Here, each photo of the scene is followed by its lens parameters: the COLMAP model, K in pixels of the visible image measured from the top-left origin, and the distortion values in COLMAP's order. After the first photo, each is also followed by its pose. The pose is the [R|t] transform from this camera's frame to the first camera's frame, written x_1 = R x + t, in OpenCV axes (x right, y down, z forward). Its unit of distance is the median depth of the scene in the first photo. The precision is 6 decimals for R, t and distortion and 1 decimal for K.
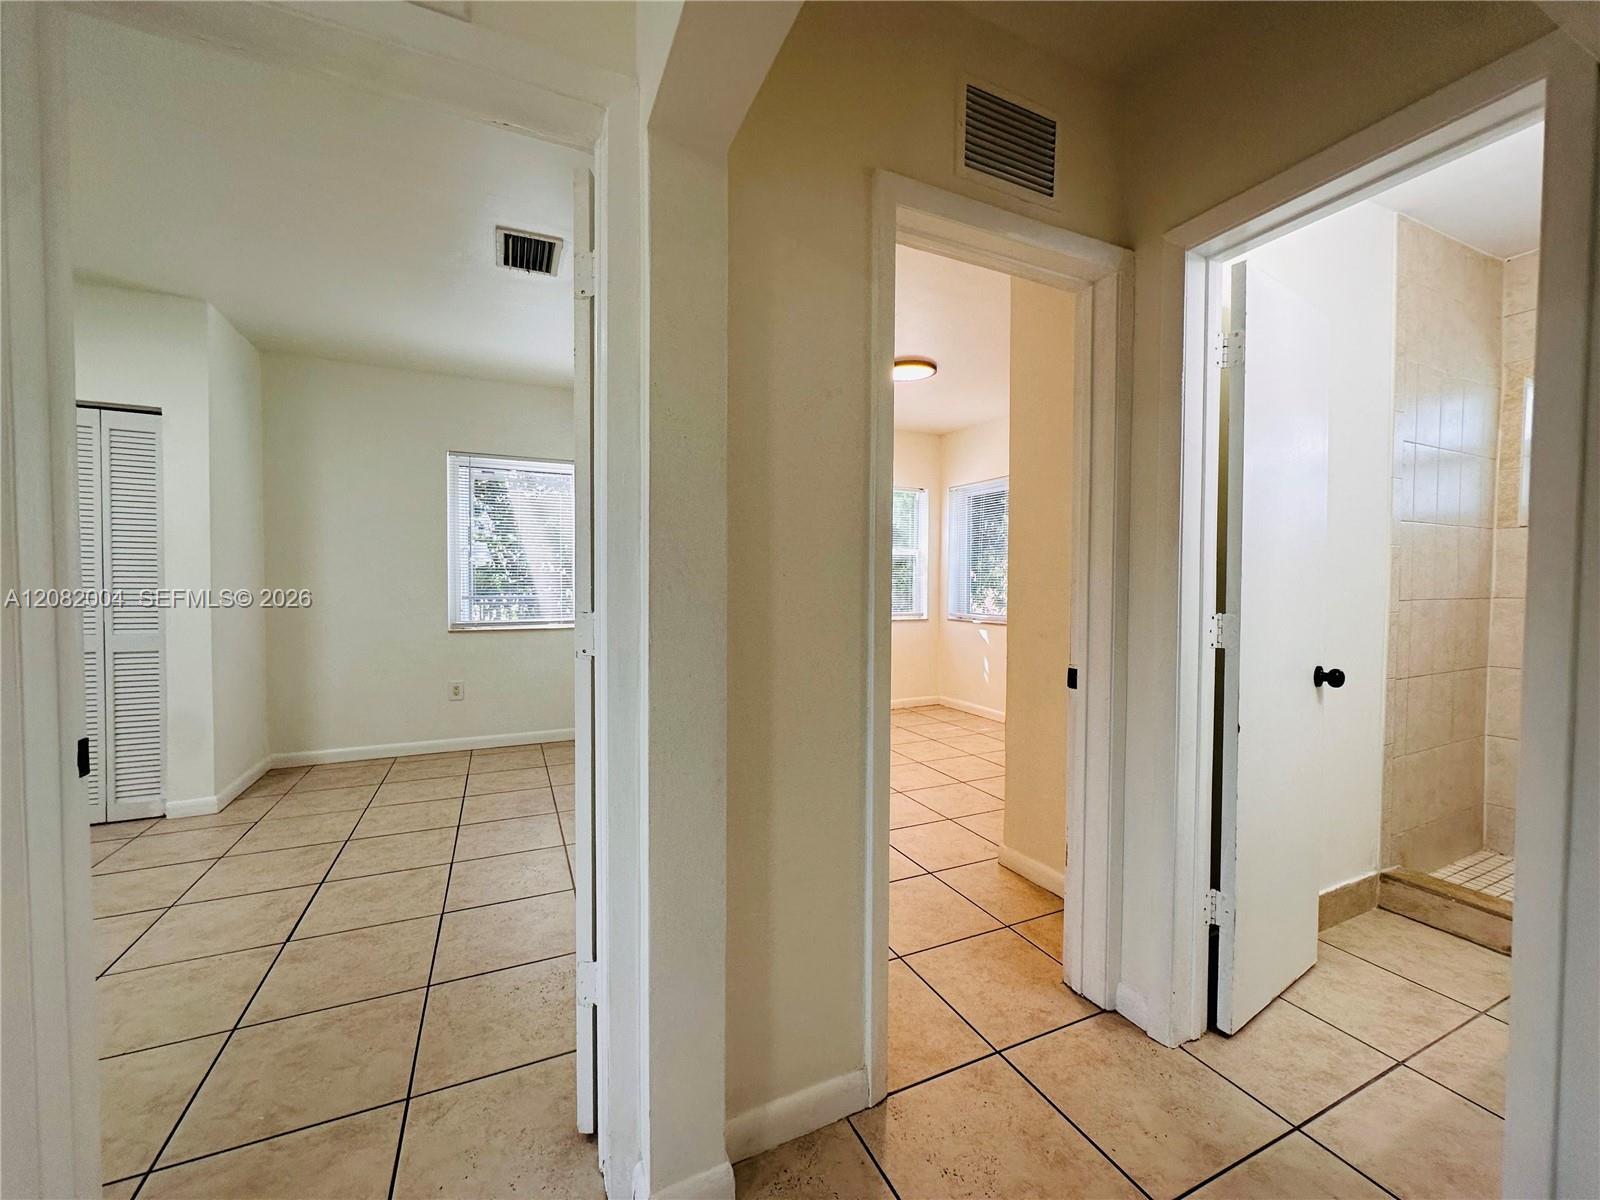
lens RADIAL K [[637.9, 0, 795.3], [0, 637.9, 598.6], [0, 0, 1]] dist [-0.006599, 0.001508]
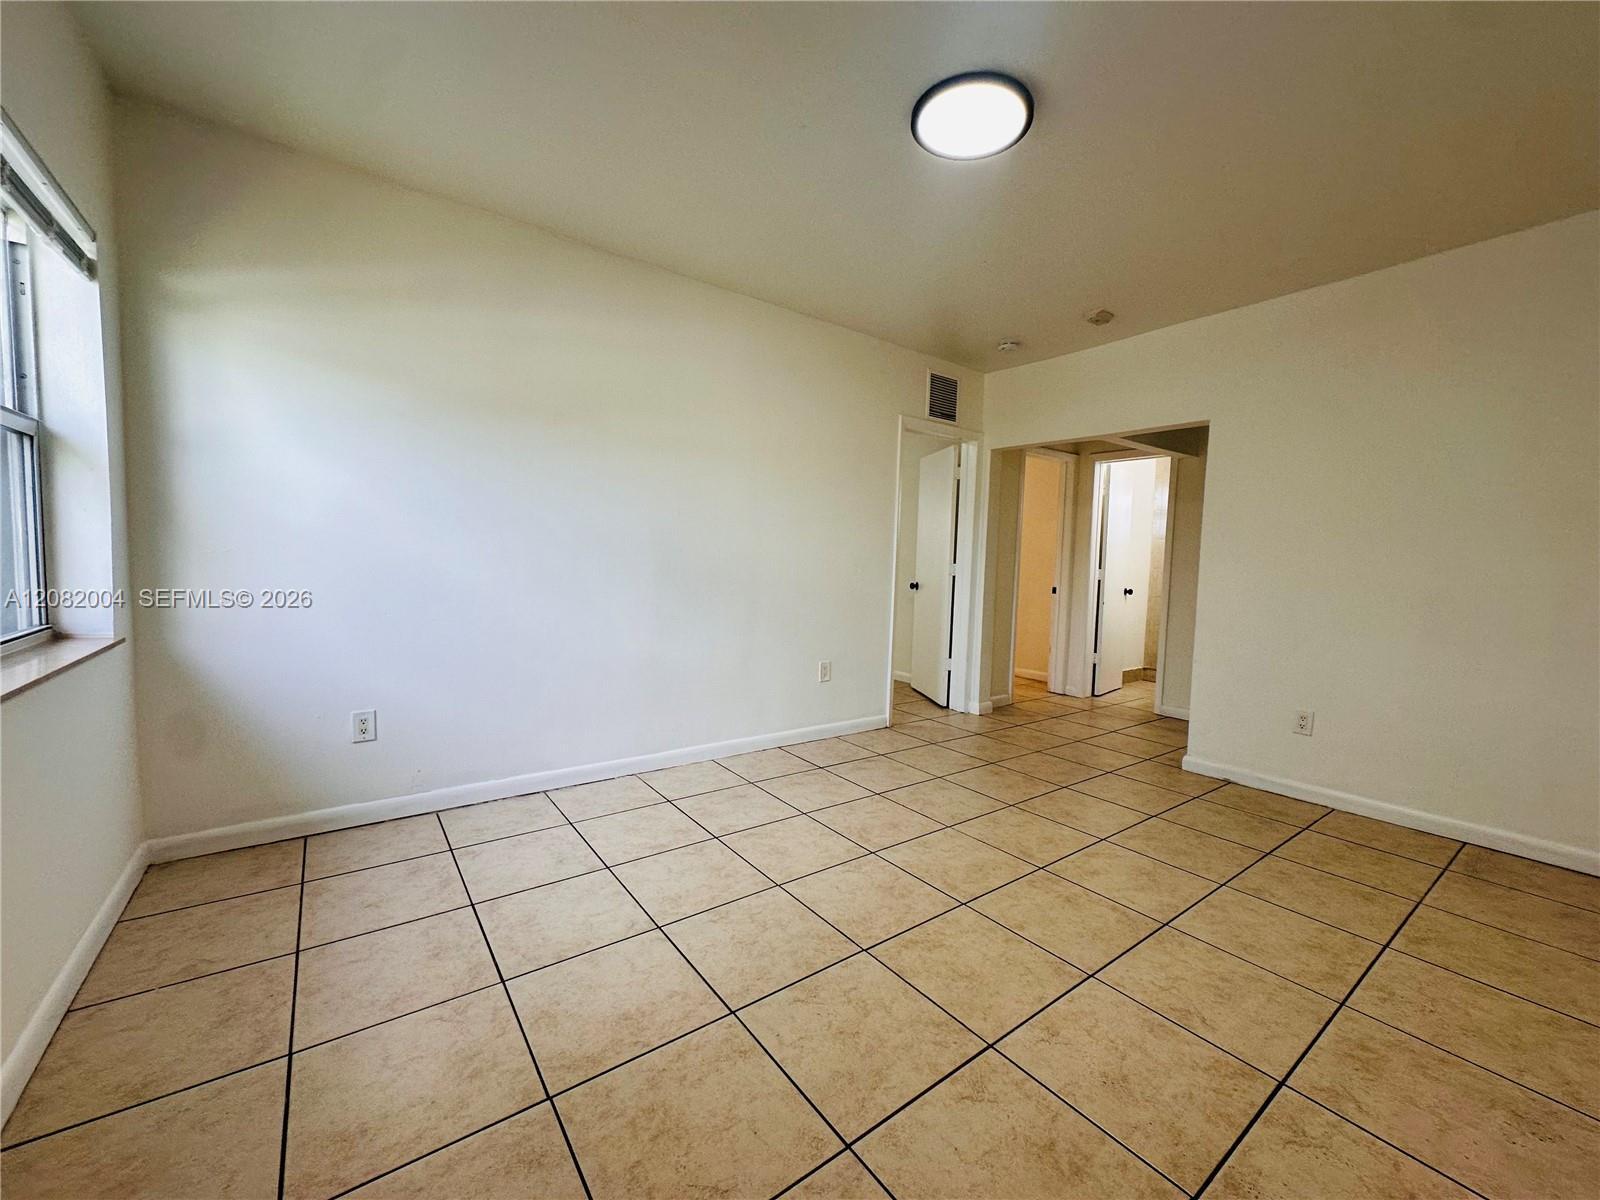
lens RADIAL K [[637.9, 0, 800.8], [0, 637.9, 599.0], [0, 0, 1]] dist [-0.006599, 0.001508]
pose [[0.978847, 0.008279, 0.204426, -1.338329], [-0.017147, 0.998985, 0.041646, 0.058637], [-0.203873, -0.044271, 0.977996, -1.687110]]
